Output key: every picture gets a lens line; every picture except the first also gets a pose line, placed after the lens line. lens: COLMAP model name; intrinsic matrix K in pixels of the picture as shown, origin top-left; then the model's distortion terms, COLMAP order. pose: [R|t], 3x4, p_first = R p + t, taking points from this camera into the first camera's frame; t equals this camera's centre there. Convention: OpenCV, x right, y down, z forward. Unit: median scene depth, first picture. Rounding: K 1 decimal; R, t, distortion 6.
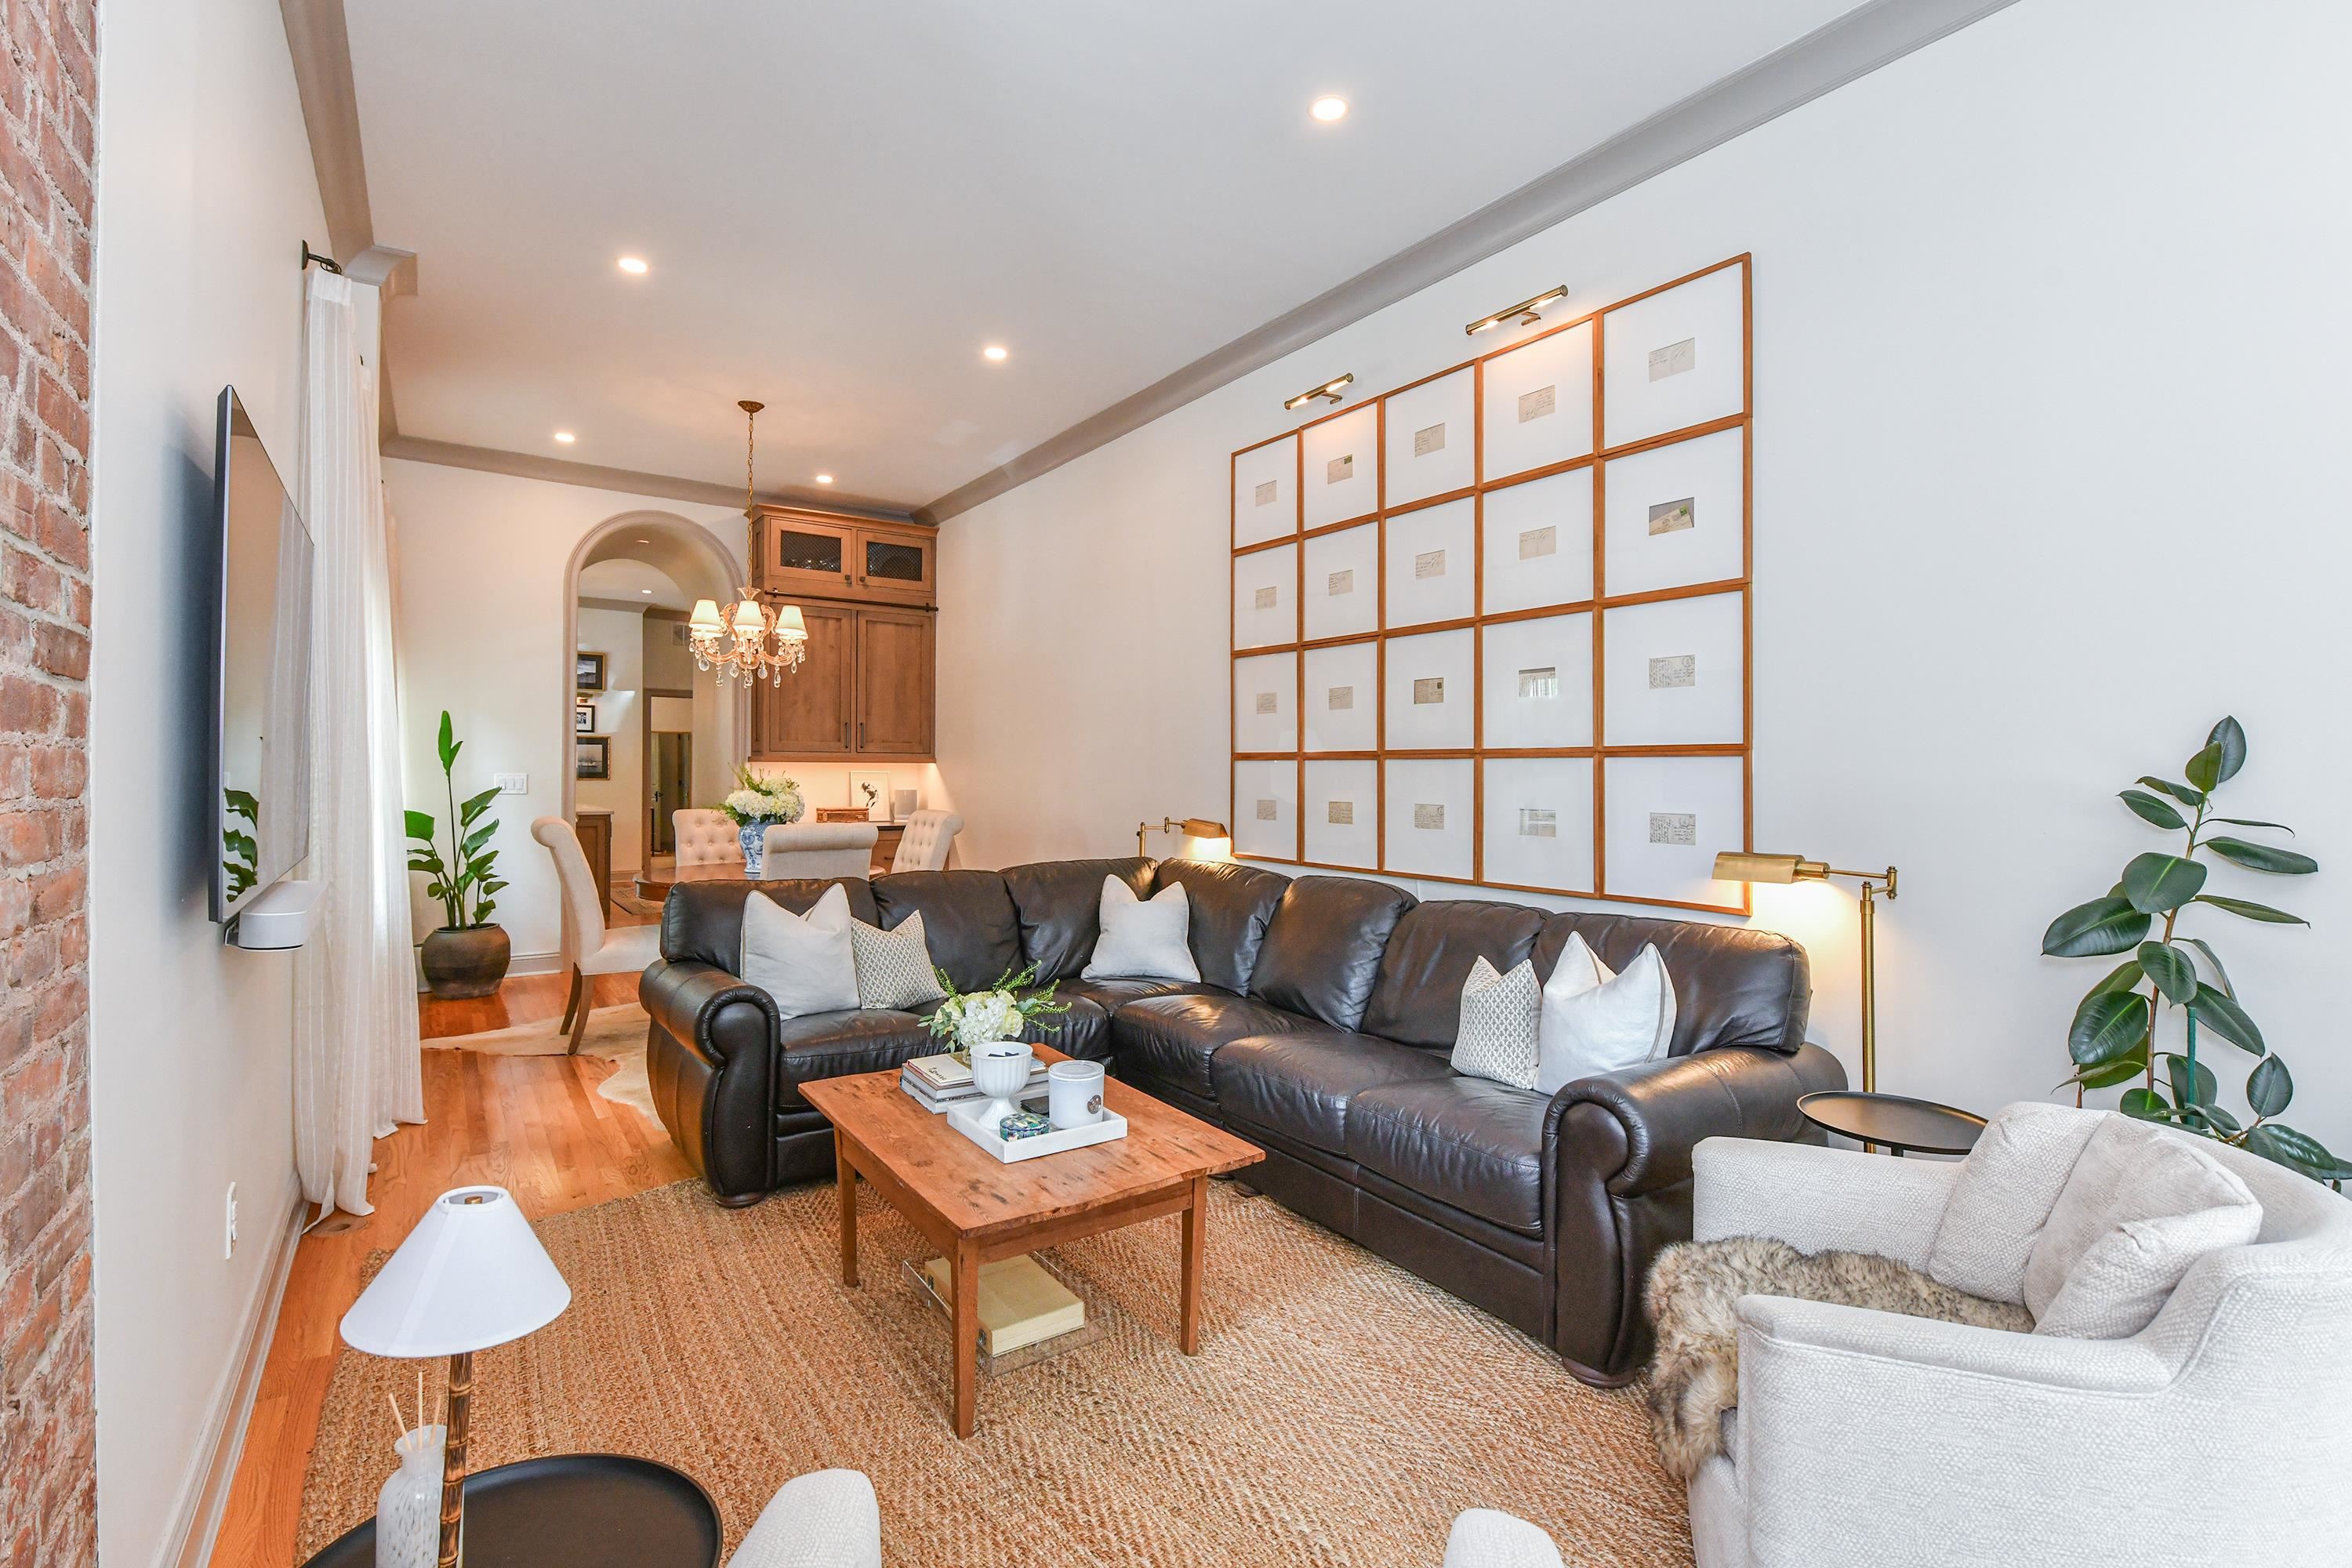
lens RADIAL K [[1051.9, 0, 1169.6], [0, 1051.9, 777.4], [0, 0, 1]] dist [-0.012148, -0.001908]
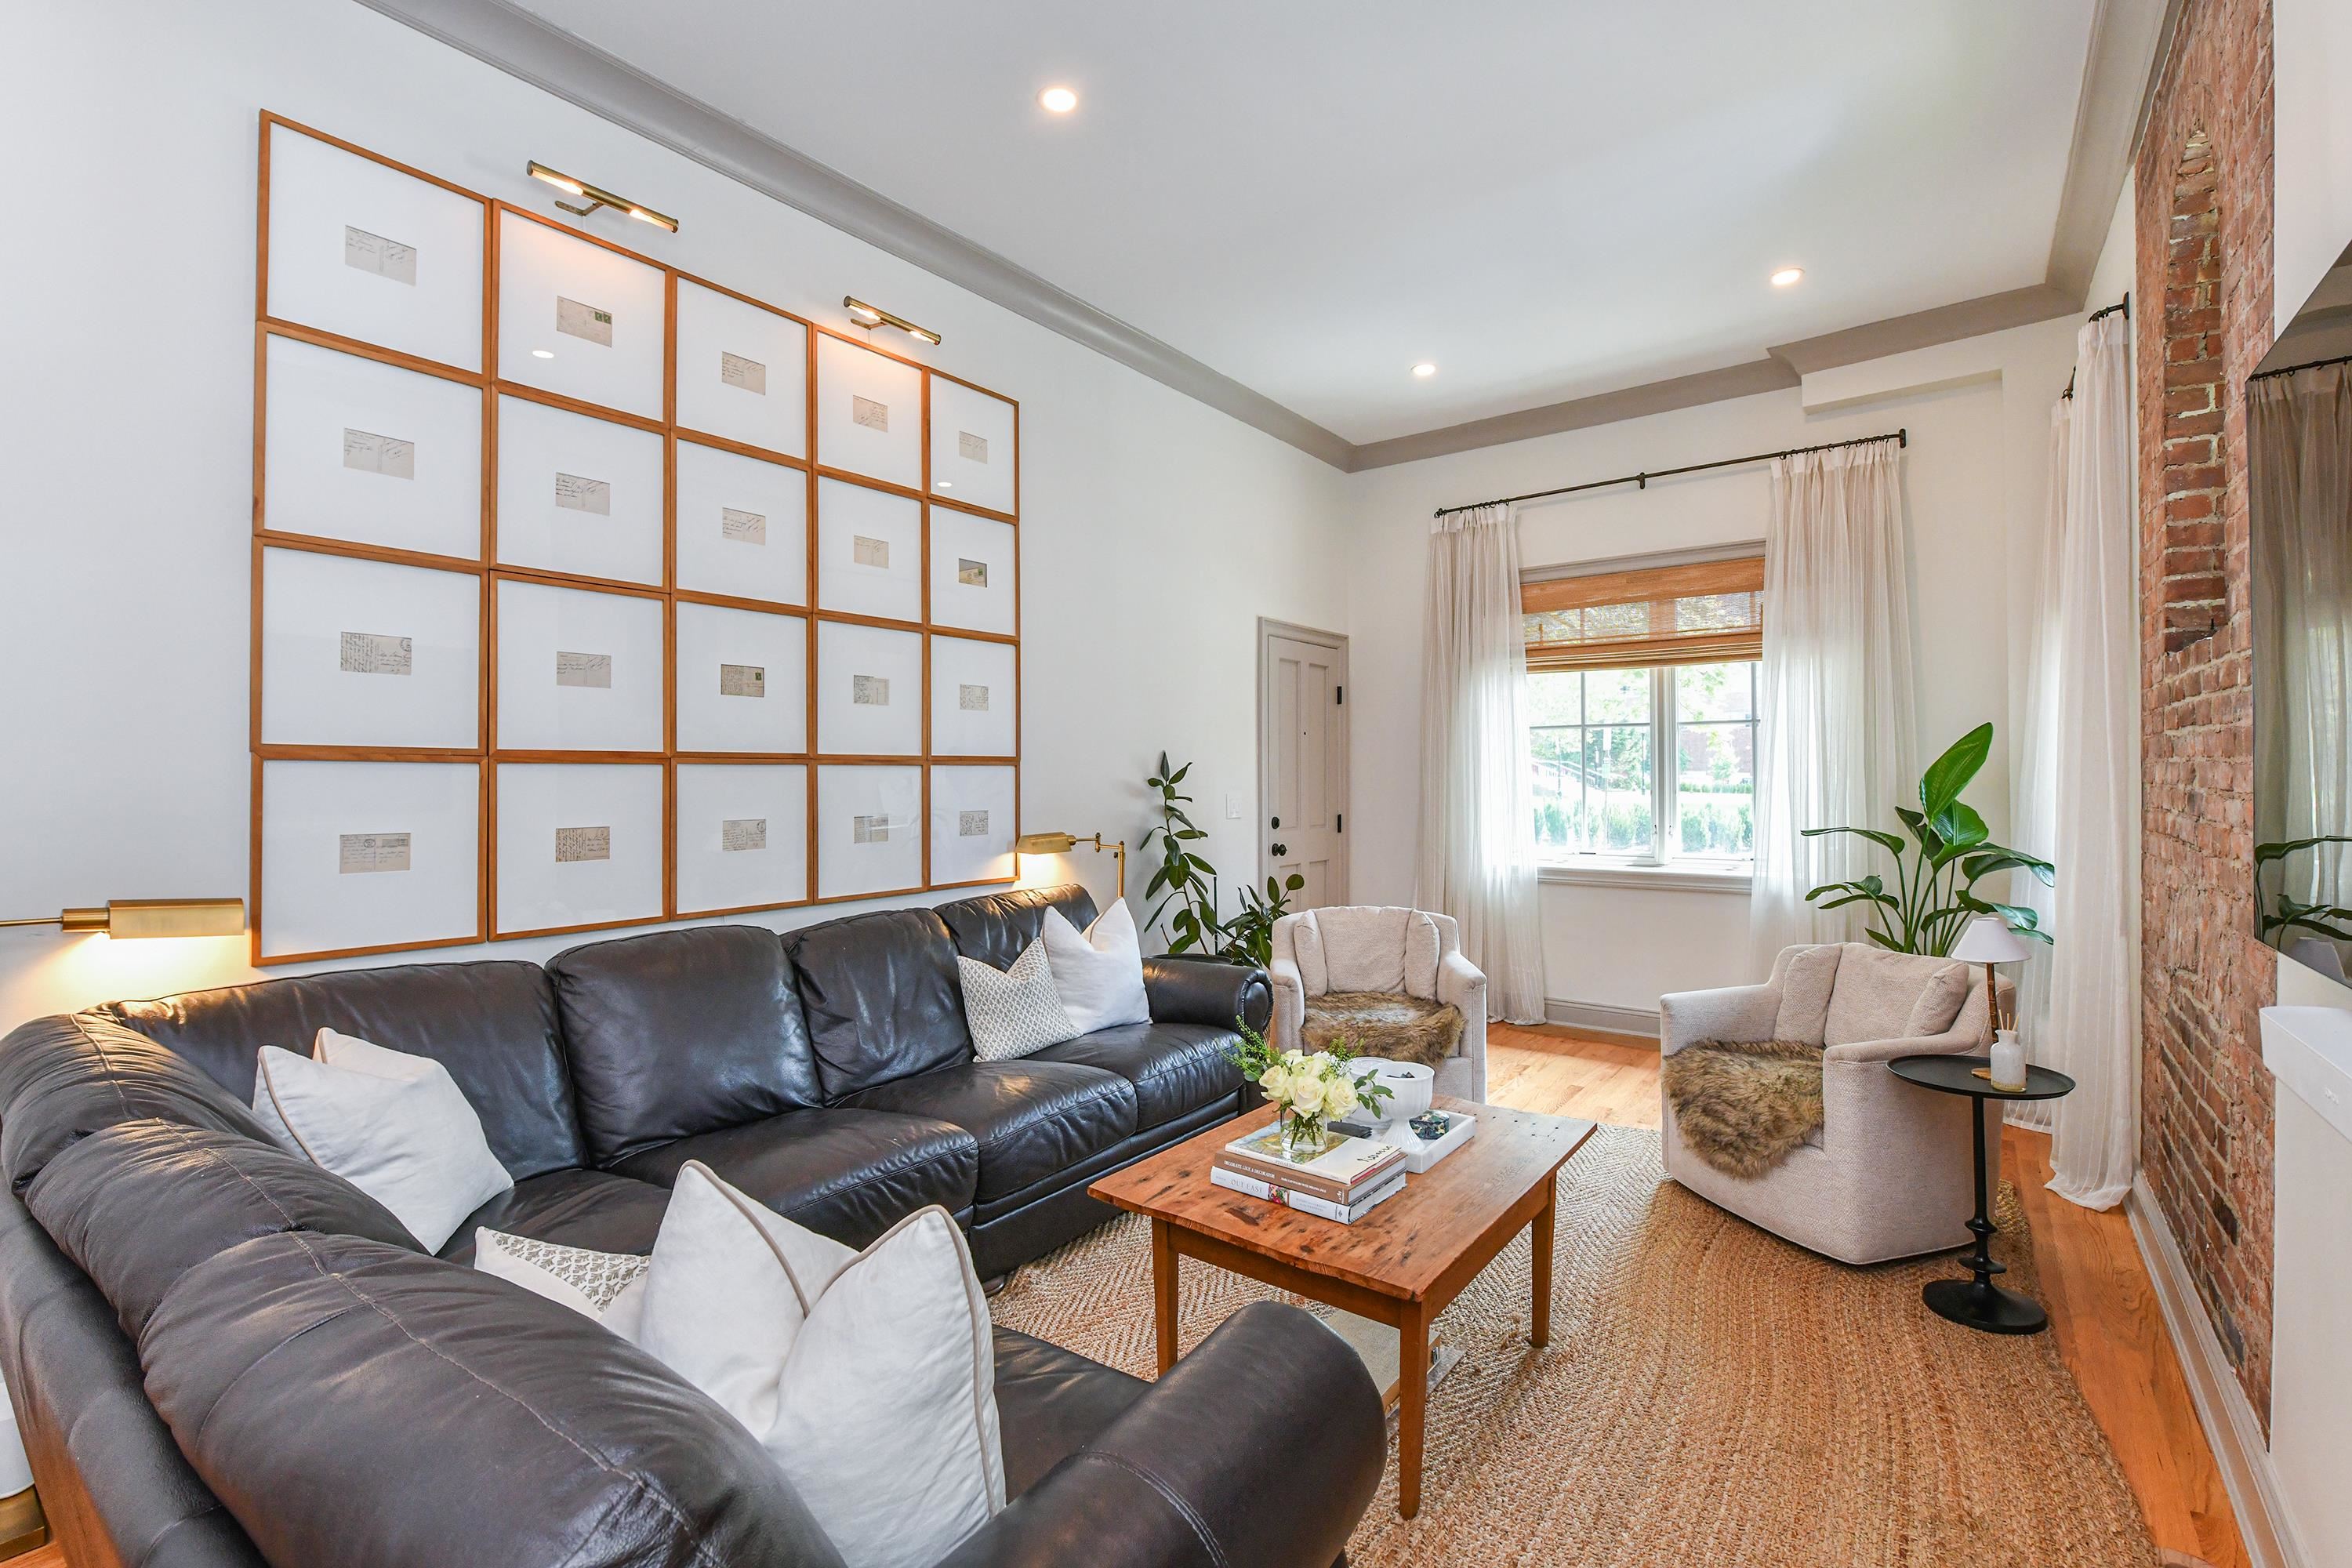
lens RADIAL K [[1051.9, 0, 1169.5], [0, 1051.9, 784.7], [0, 0, 1]] dist [-0.012148, -0.001908]
pose [[-0.310406, -0.010526, 0.950546, -0.699007], [0.009801, 0.999850, 0.014273, -0.011285], [-0.950554, 0.013747, -0.310256, 1.042772]]
